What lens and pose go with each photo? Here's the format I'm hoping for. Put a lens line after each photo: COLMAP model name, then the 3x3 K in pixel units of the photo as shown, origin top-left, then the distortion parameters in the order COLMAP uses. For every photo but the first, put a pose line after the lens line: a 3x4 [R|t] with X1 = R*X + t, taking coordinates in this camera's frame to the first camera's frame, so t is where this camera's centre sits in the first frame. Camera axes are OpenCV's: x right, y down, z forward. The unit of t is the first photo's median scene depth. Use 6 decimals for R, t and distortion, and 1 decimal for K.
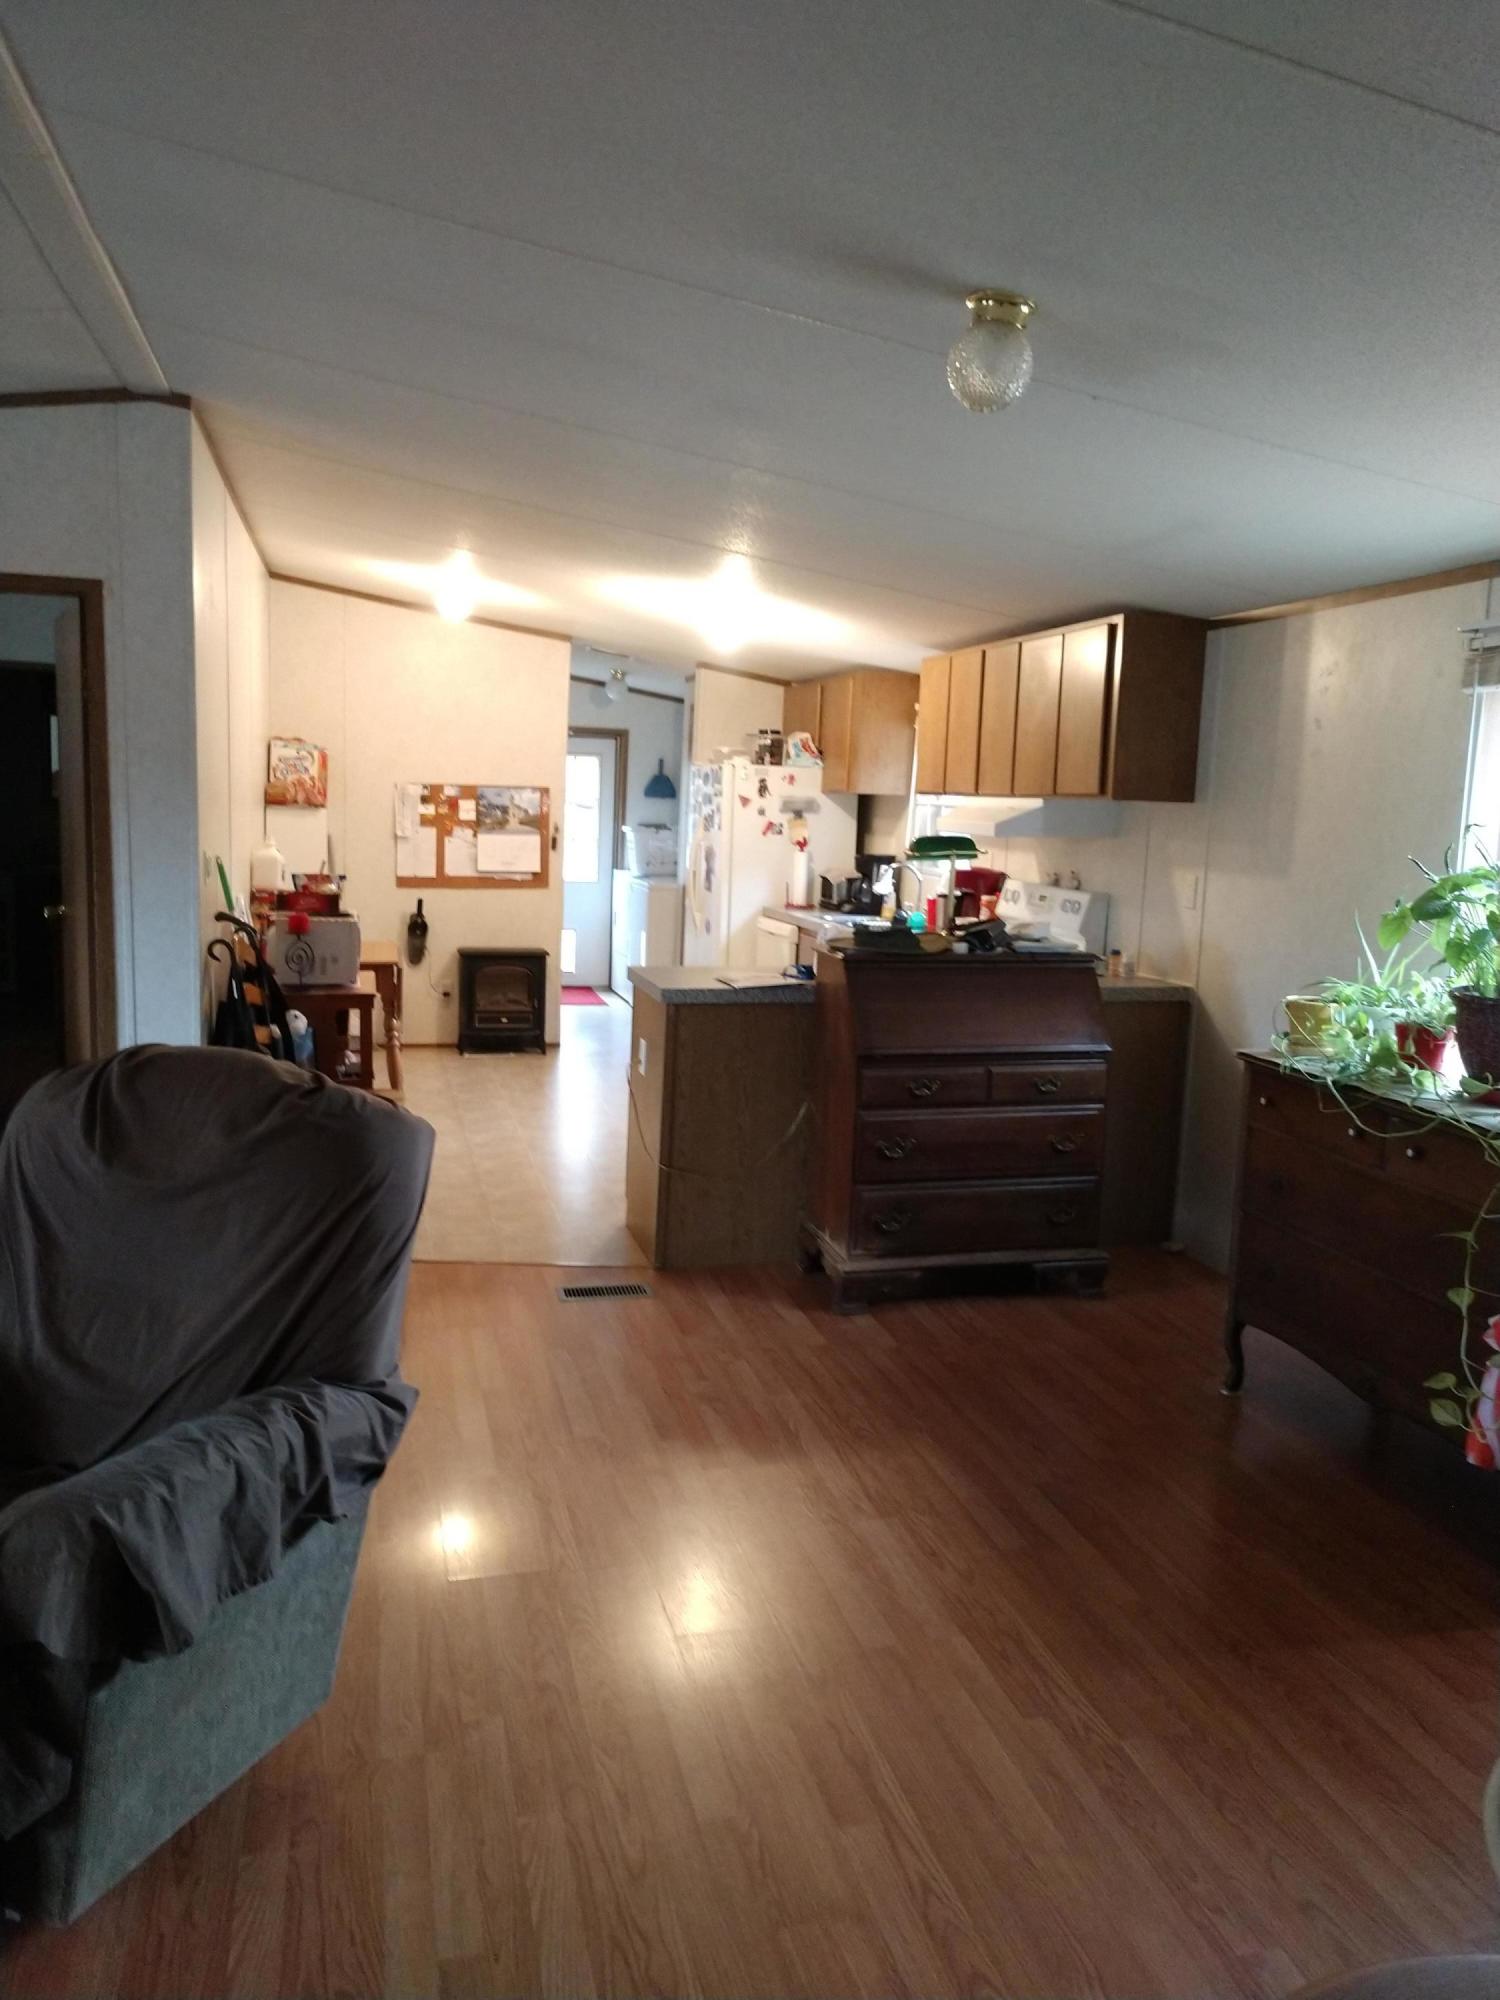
lens RADIAL K [[1486.1, 0, 753.1], [0, 1486.1, 1001.6], [0, 0, 1]] dist [0.000701, -0.001548]
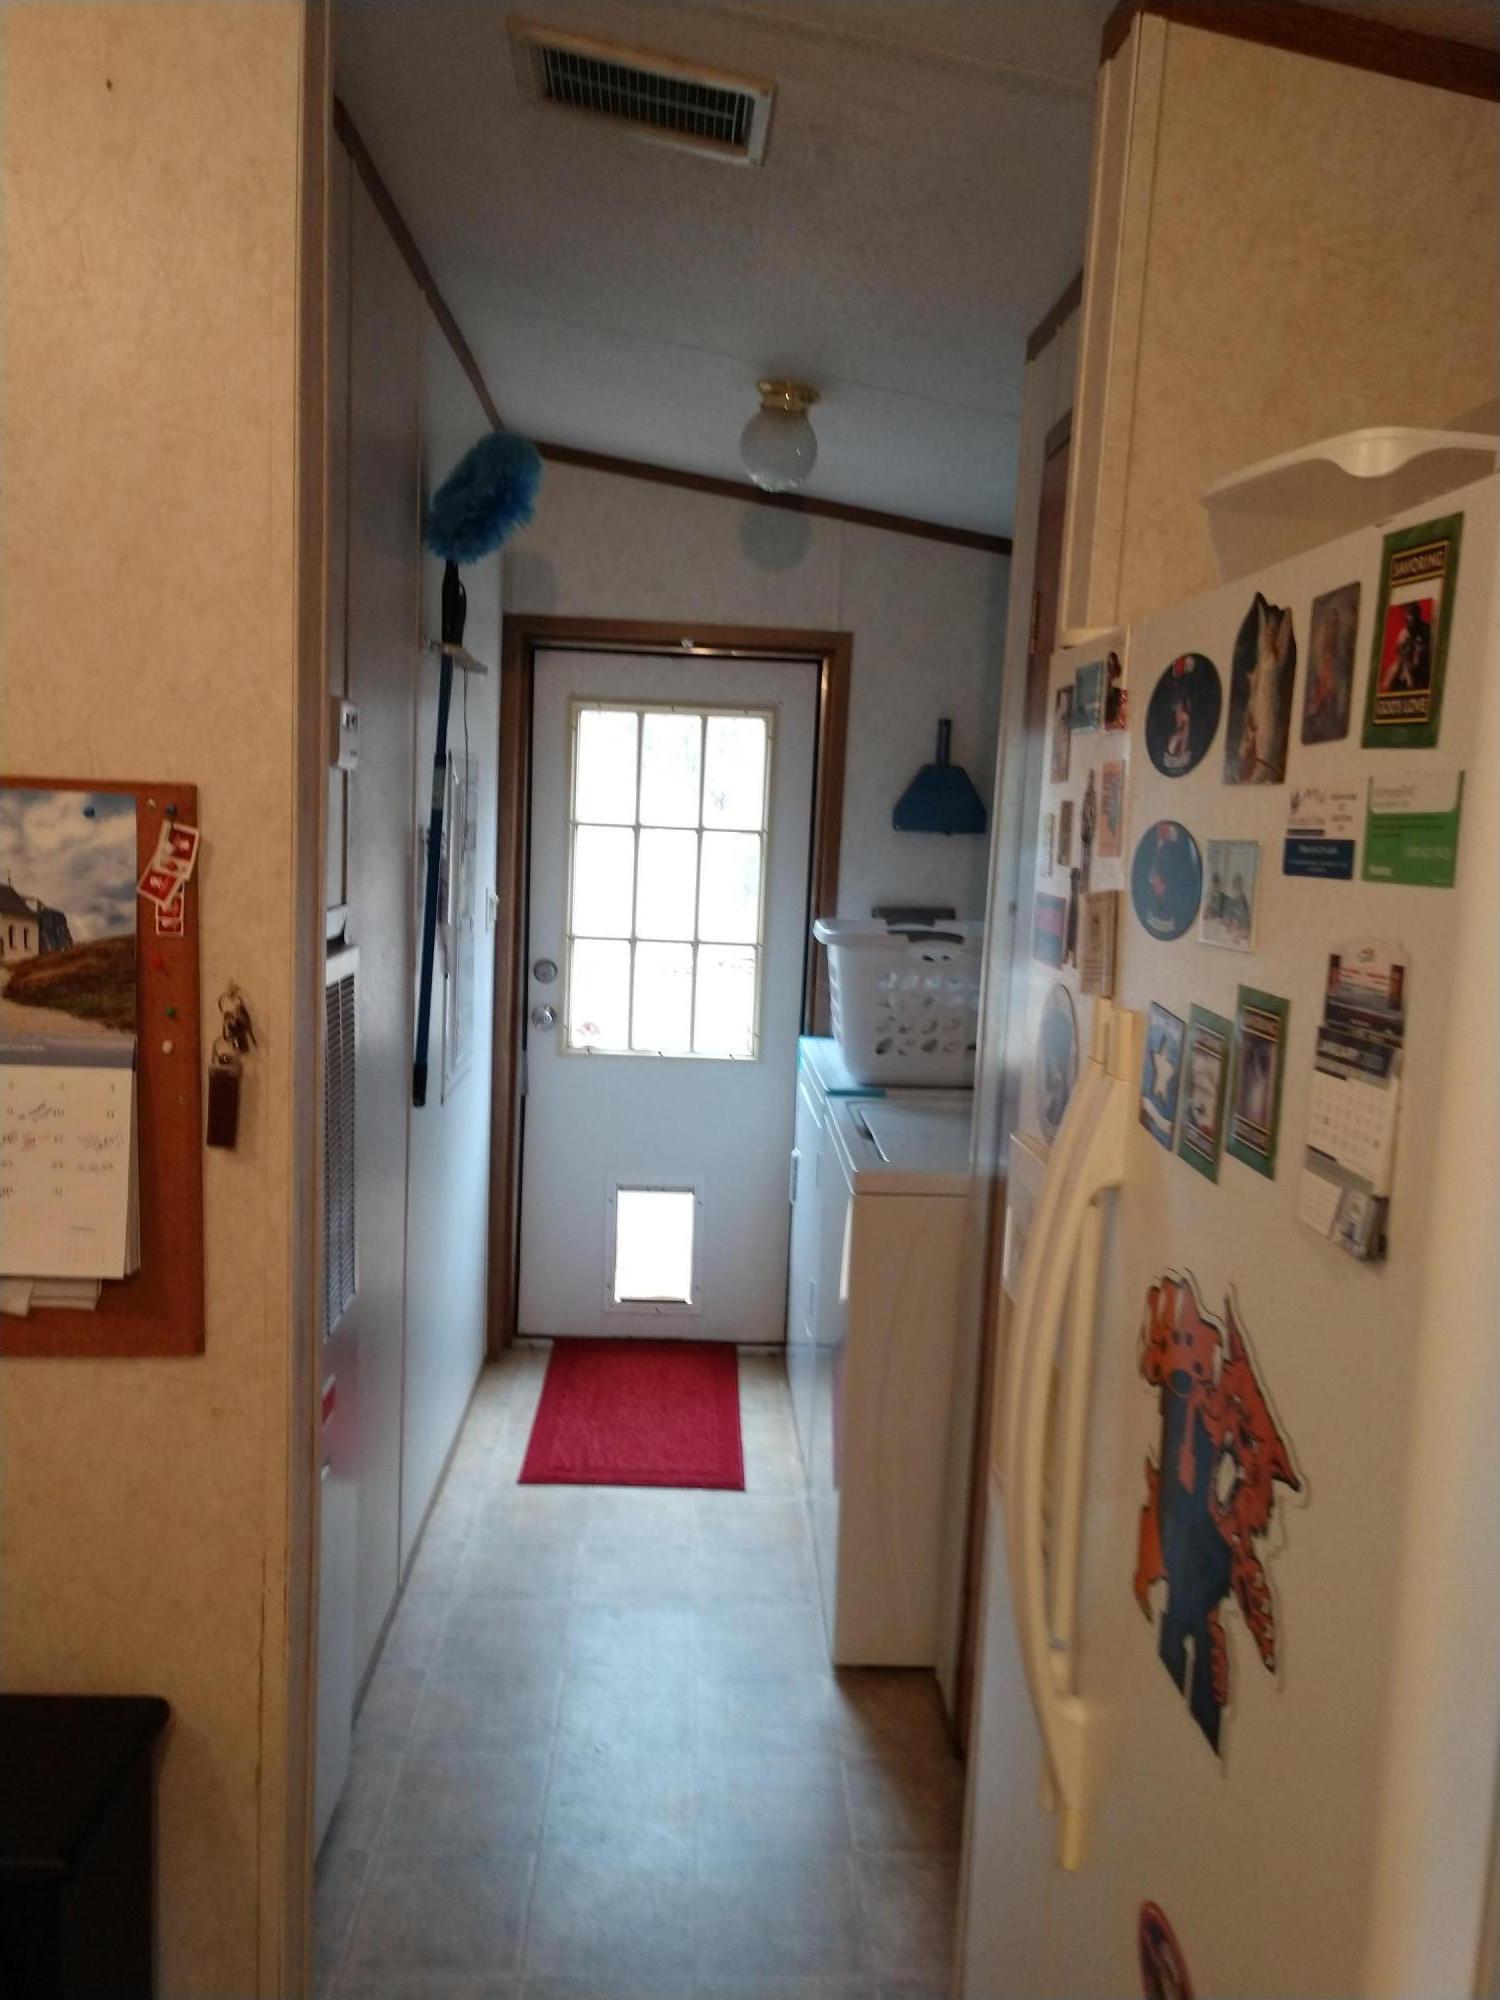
lens RADIAL K [[1486.1, 0, 748.3], [0, 1486.1, 999.8], [0, 0, 1]] dist [0.000701, -0.001548]
pose [[0.975602, 0.029895, -0.217501, -0.031133], [-0.033292, 0.999374, -0.011970, -0.098089], [0.217007, 0.018919, 0.975987, 0.695778]]
